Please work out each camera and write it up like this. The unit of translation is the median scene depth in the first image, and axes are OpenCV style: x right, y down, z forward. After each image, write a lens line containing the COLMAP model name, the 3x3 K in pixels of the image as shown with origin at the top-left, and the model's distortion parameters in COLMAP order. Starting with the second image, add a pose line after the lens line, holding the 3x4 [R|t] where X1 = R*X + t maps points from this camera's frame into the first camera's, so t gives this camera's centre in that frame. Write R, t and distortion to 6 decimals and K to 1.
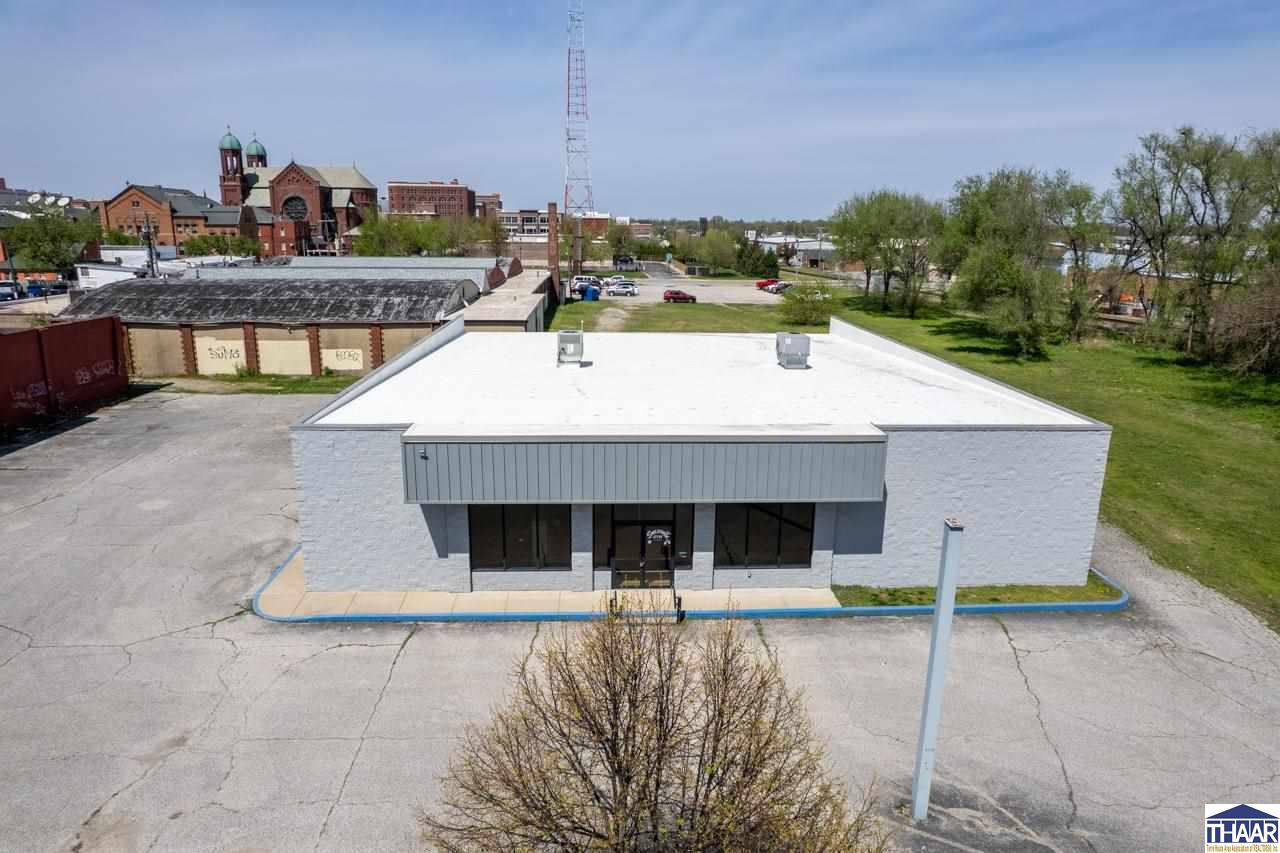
lens RADIAL K [[821.7, 0, 642.7], [0, 821.7, 428.4], [0, 0, 1]] dist [-0.078915, 0.071035]
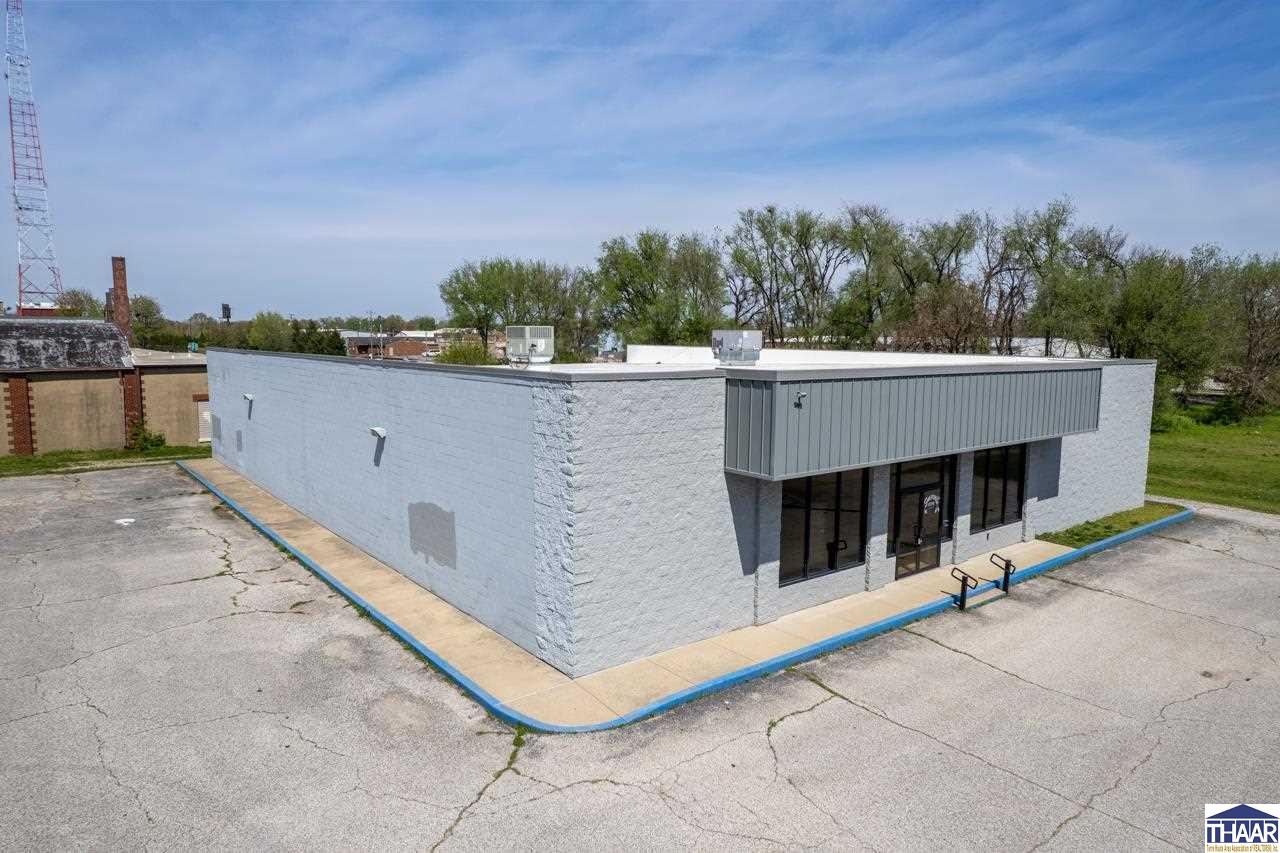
lens RADIAL K [[821.7, 0, 642.7], [0, 821.7, 428.4], [0, 0, 1]] dist [-0.078915, 0.071035]
pose [[0.817944, -0.071954, 0.570781, -0.291729], [0.140776, 0.987019, -0.077309, 0.034236], [-0.557809, 0.143586, 0.817455, 0.206675]]
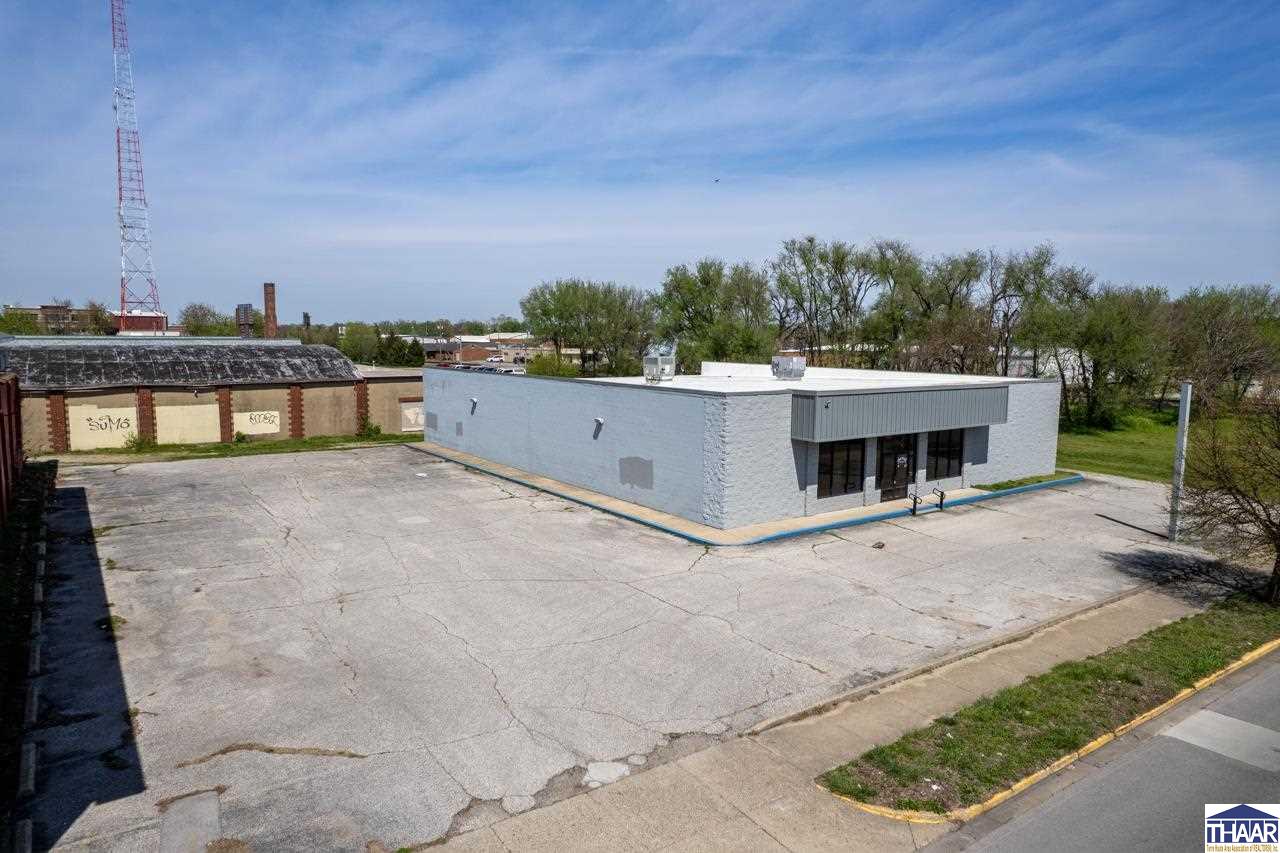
lens RADIAL K [[821.7, 0, 642.7], [0, 821.7, 428.4], [0, 0, 1]] dist [-0.078915, 0.071035]
pose [[0.842789, -0.064797, 0.534330, -0.501123], [0.130709, 0.987649, -0.086395, 0.059422], [-0.522132, 0.142654, 0.840849, -0.004735]]
